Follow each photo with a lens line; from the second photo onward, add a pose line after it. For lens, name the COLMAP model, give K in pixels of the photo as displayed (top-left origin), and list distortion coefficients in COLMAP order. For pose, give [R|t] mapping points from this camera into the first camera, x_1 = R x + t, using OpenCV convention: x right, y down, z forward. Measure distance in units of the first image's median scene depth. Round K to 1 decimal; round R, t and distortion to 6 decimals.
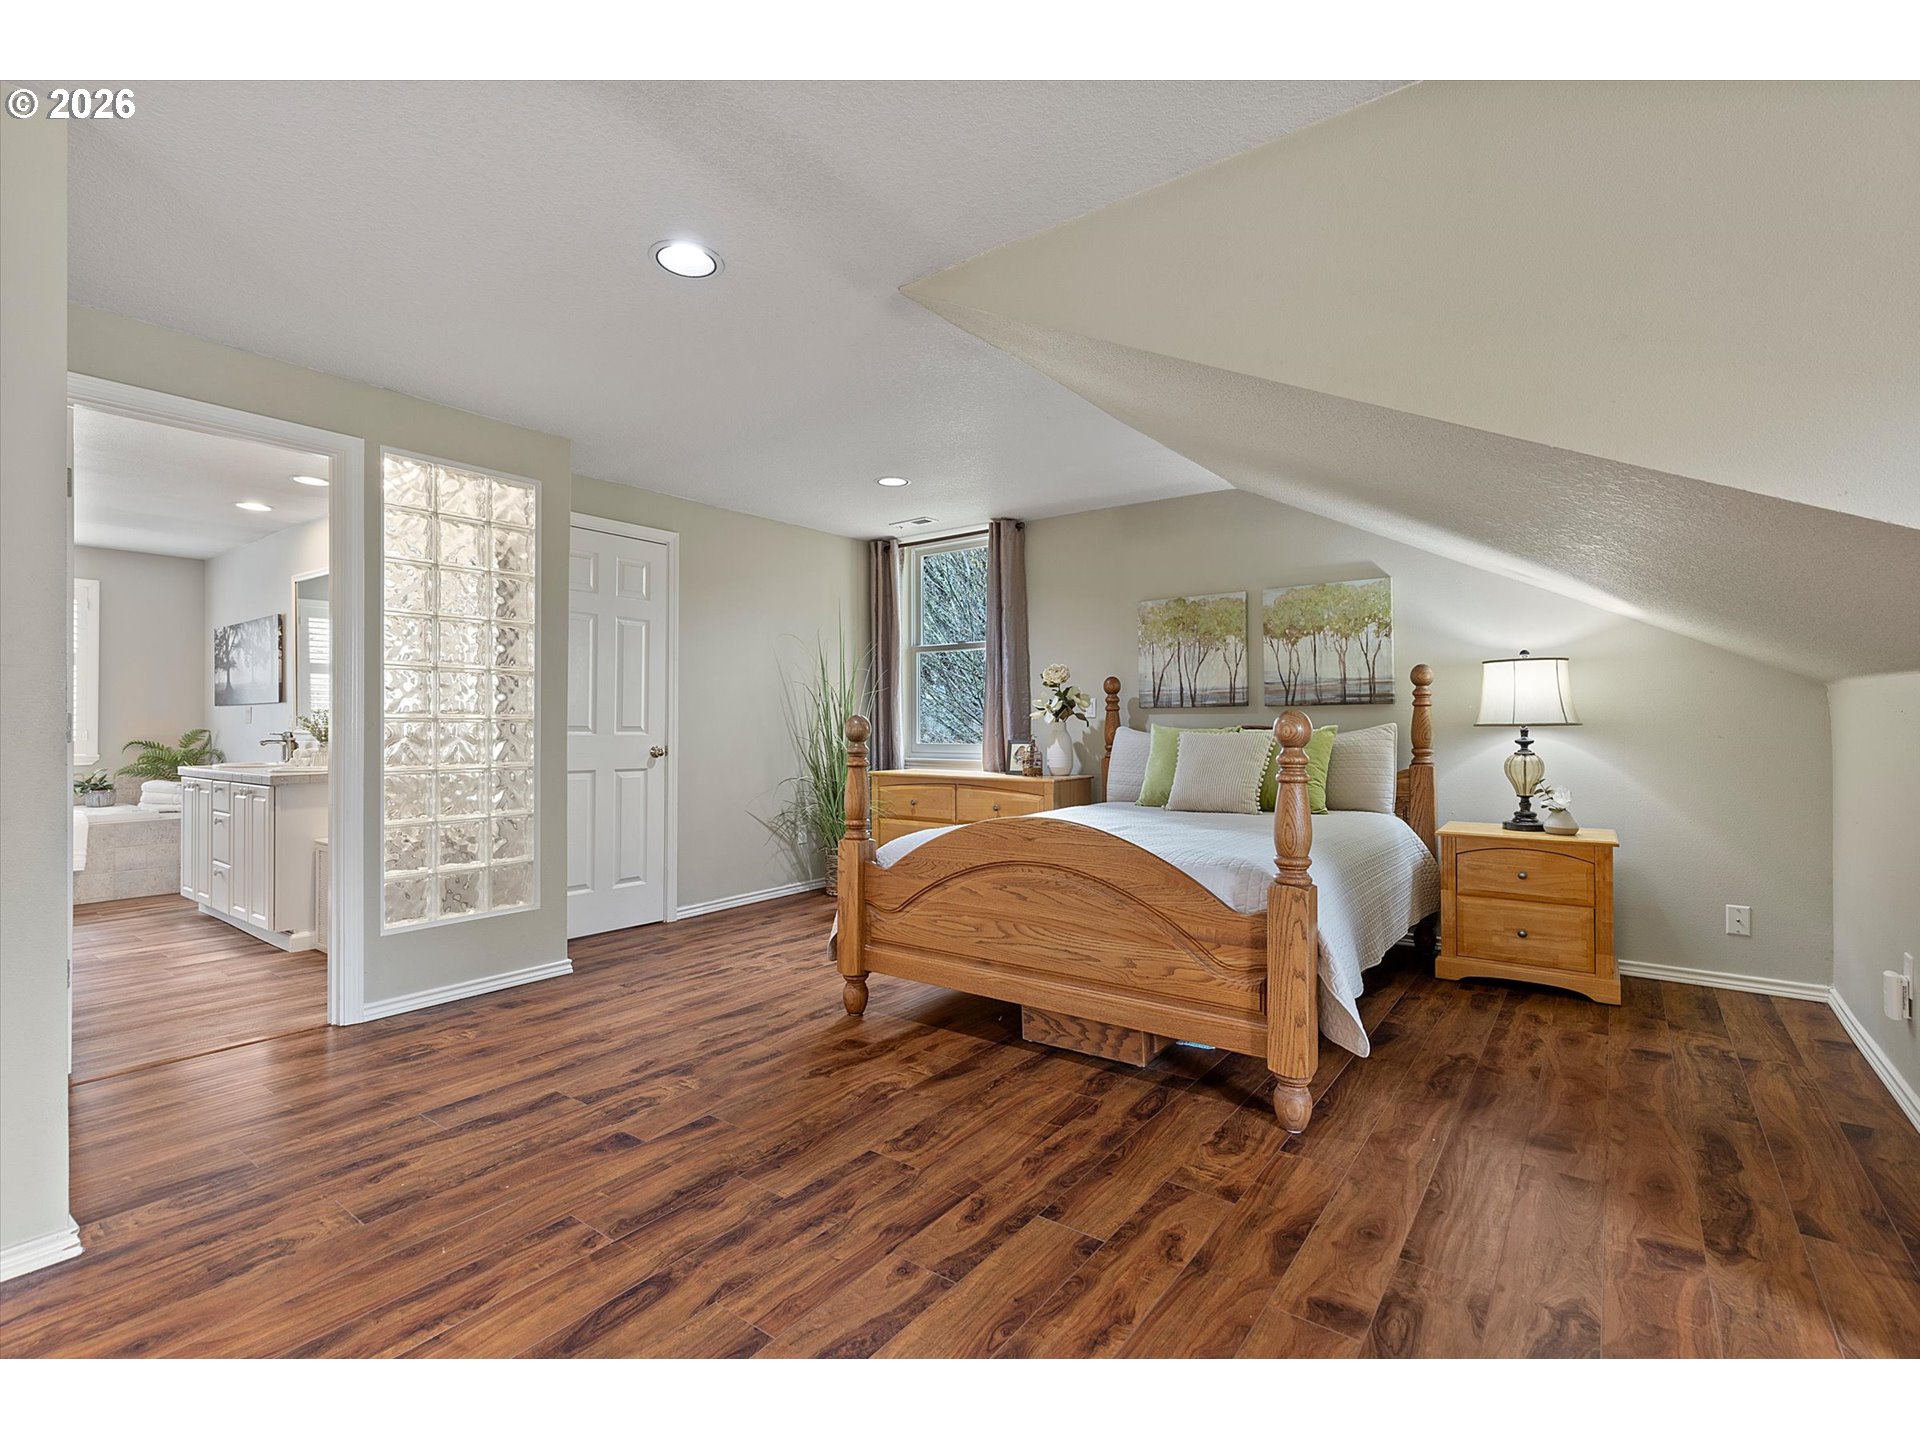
lens RADIAL K [[884.8, 0, 941.6], [0, 884.8, 718.1], [0, 0, 1]] dist [0.001390, 0.000487]
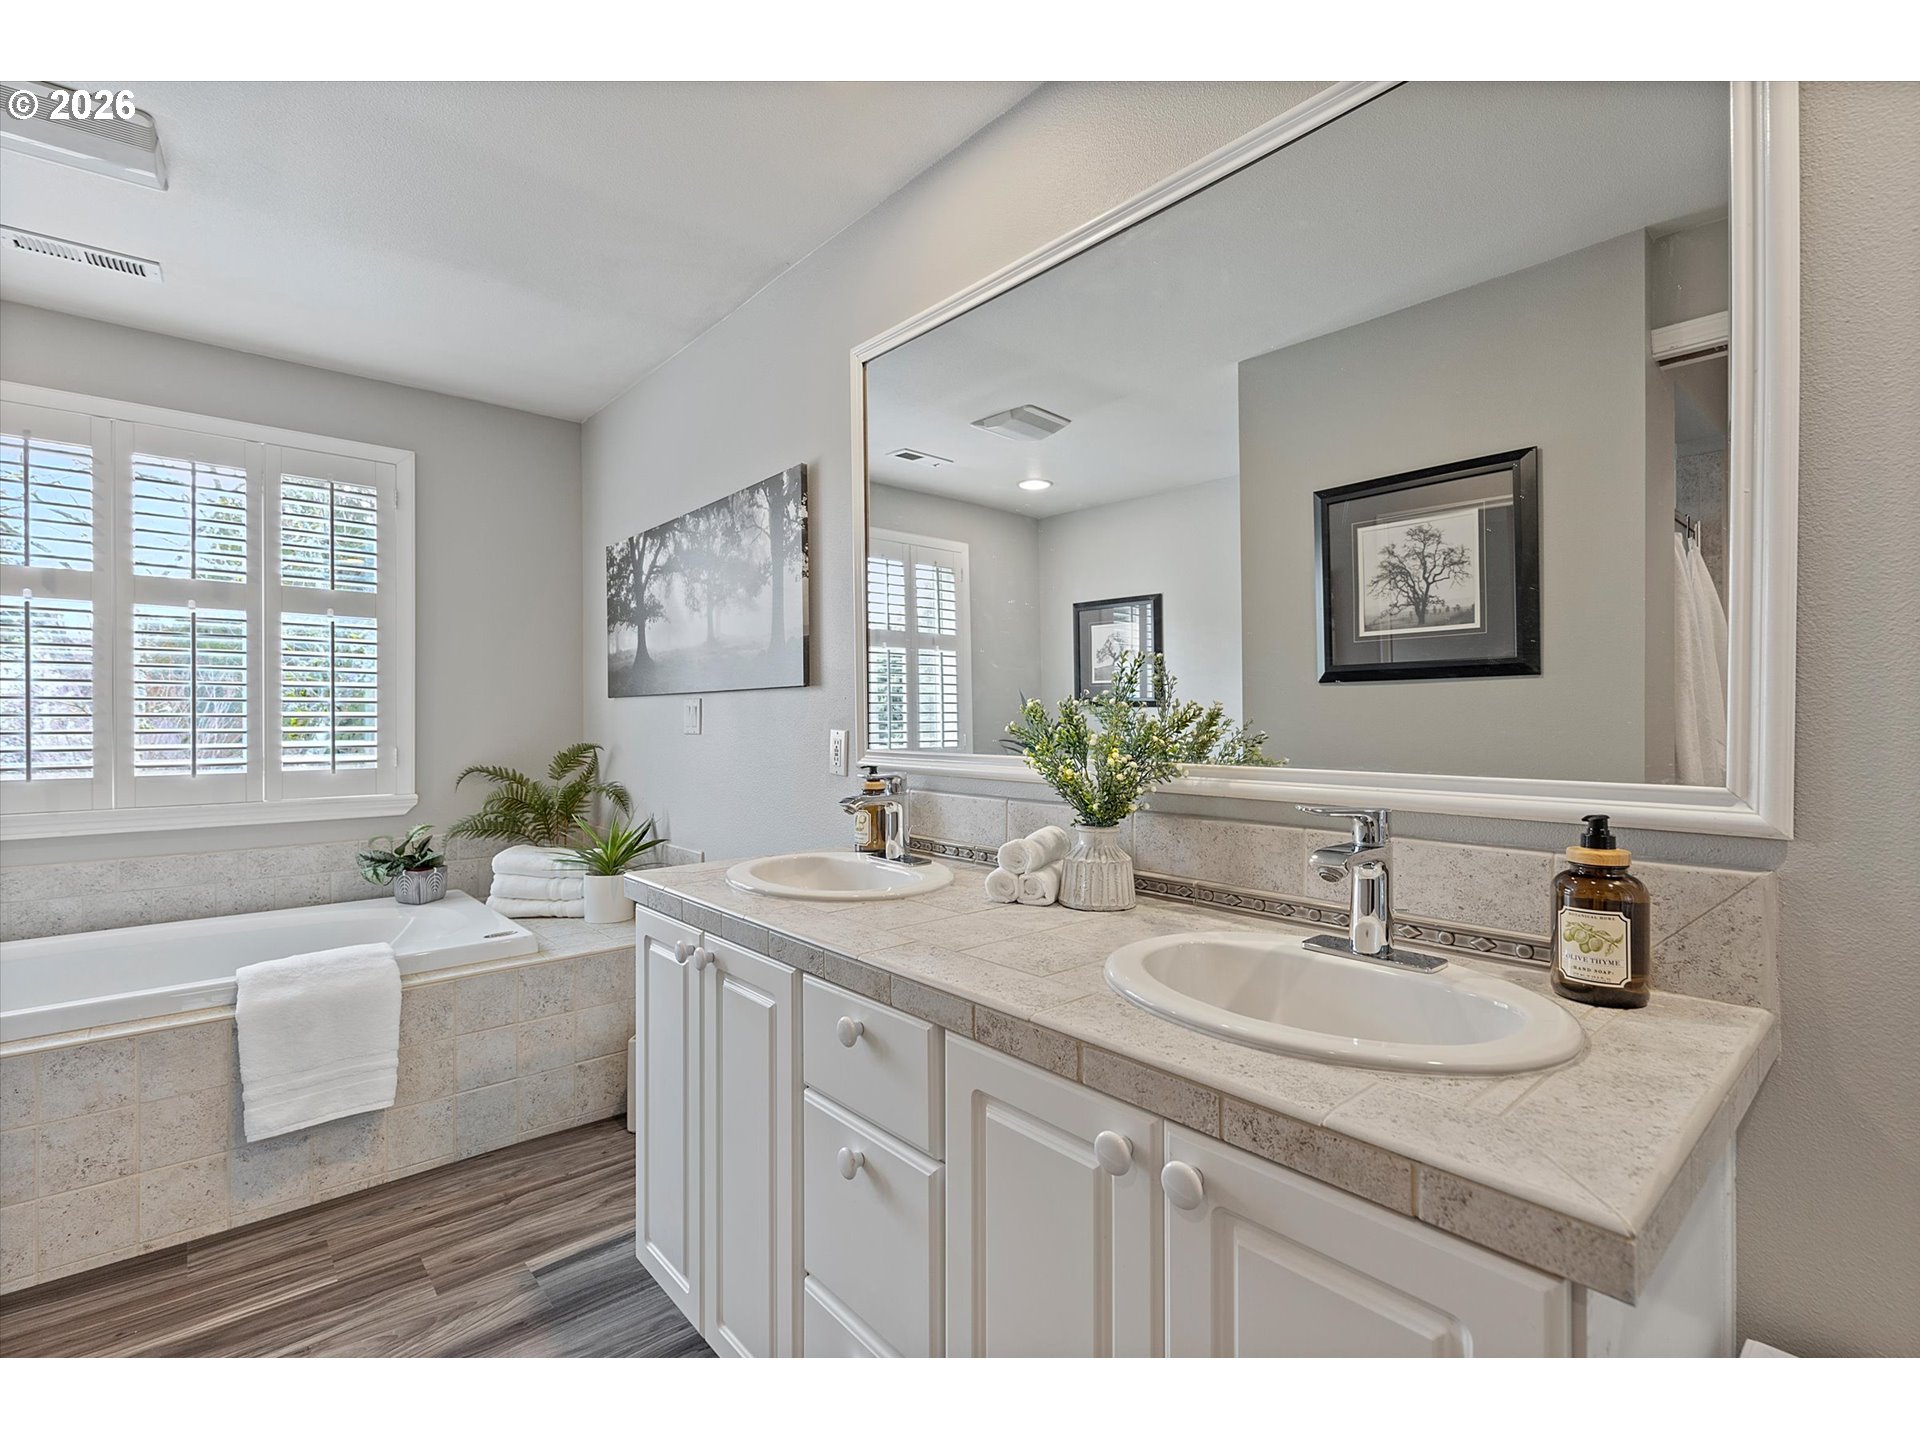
lens RADIAL K [[884.8, 0, 941.6], [0, 884.8, 718.1], [0, 0, 1]] dist [0.001390, 0.000487]
pose [[0.977556, 0.000726, -0.210674, -0.558413], [0.000256, 0.999989, 0.004637, -0.004415], [0.210675, -0.004587, 0.977545, 0.576279]]
